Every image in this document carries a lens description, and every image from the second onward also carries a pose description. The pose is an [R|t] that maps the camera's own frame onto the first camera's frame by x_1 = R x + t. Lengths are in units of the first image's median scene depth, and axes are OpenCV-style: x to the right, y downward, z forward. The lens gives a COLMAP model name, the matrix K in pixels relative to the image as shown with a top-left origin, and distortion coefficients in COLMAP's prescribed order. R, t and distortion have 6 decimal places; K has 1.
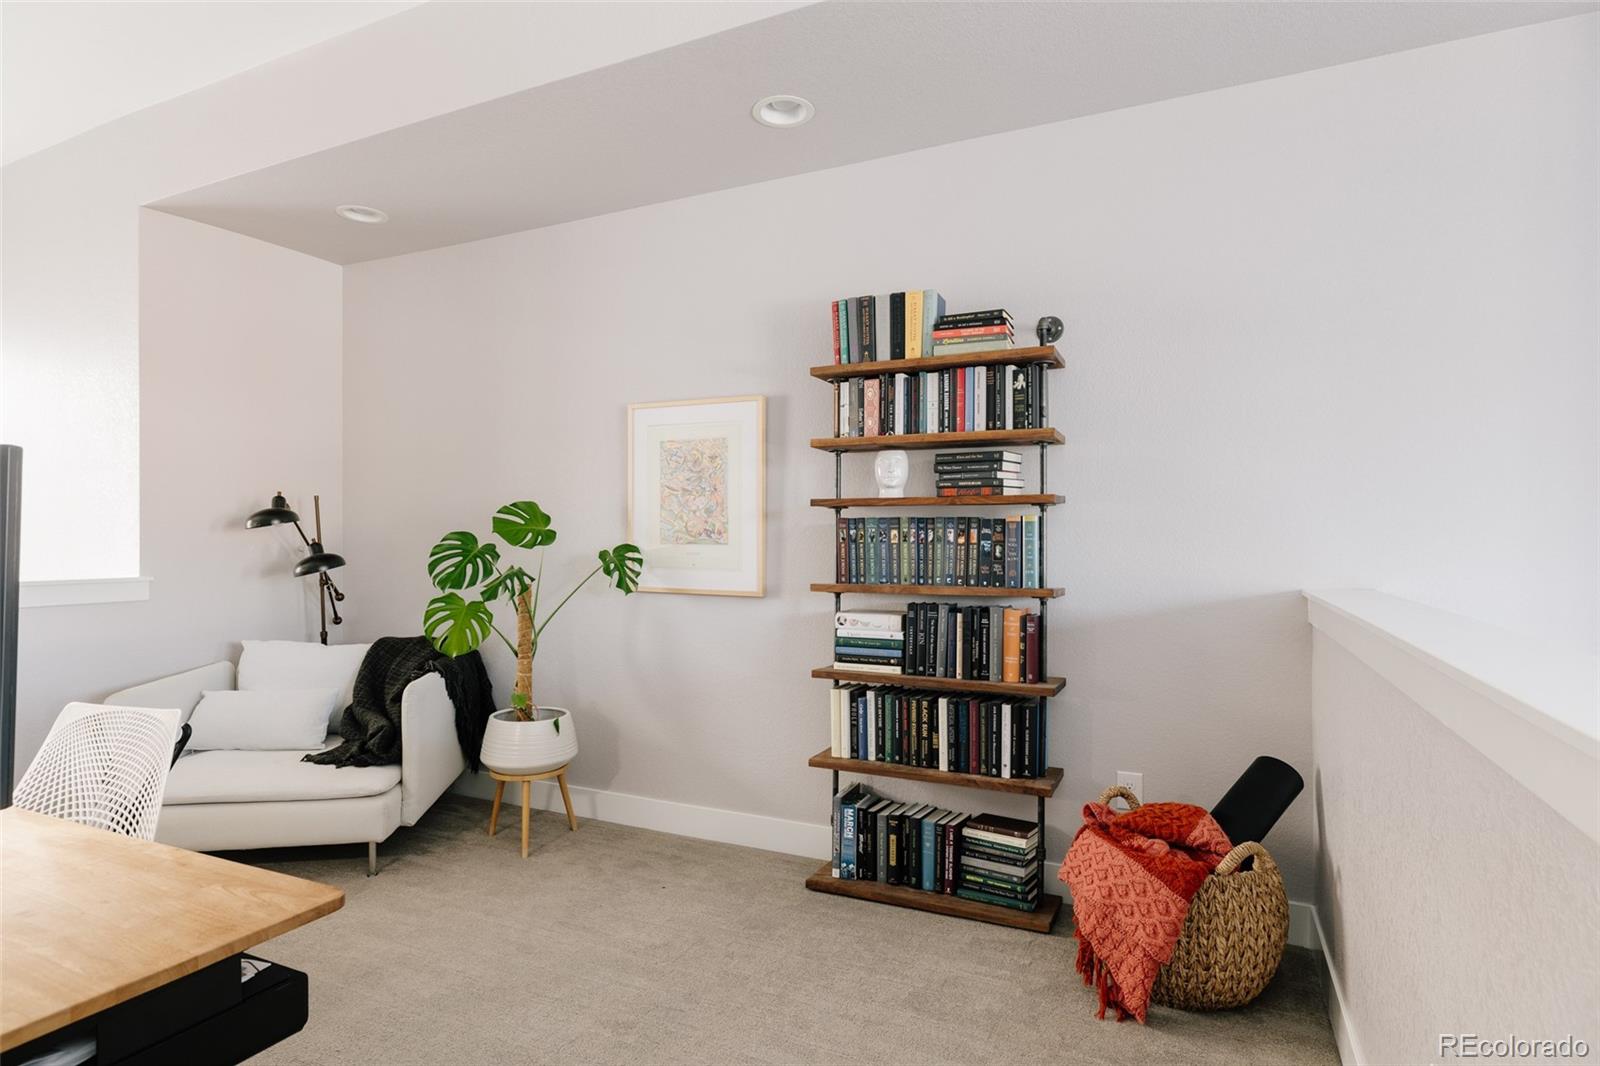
lens RADIAL K [[852.8, 0, 800.5], [0, 852.8, 537.4], [0, 0, 1]] dist [-0.000690, 0.000008]
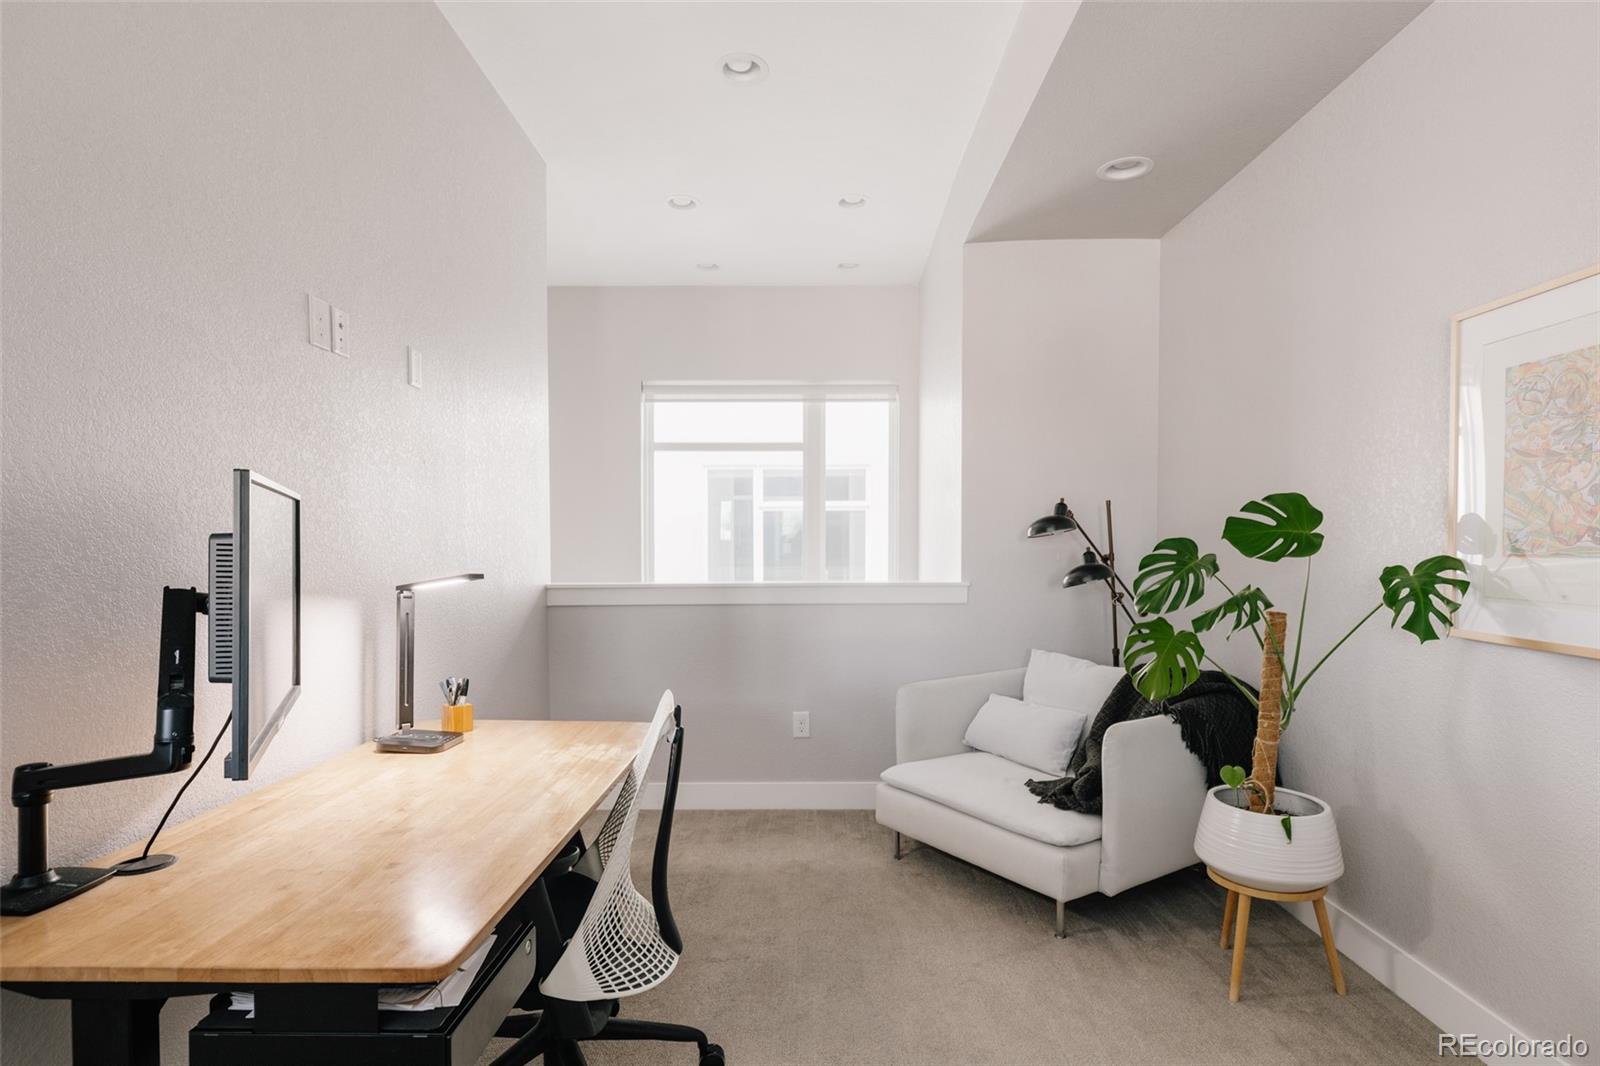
lens RADIAL K [[849.0, 0, 802.5], [0, 849.0, 573.2], [0, 0, 1]] dist [-0.002515, -0.000591]
pose [[0.423159, 0.026137, -0.905678, 0.142368], [0.005372, 0.999494, 0.031355, -0.000694], [0.906039, -0.018133, 0.422804, 0.365356]]
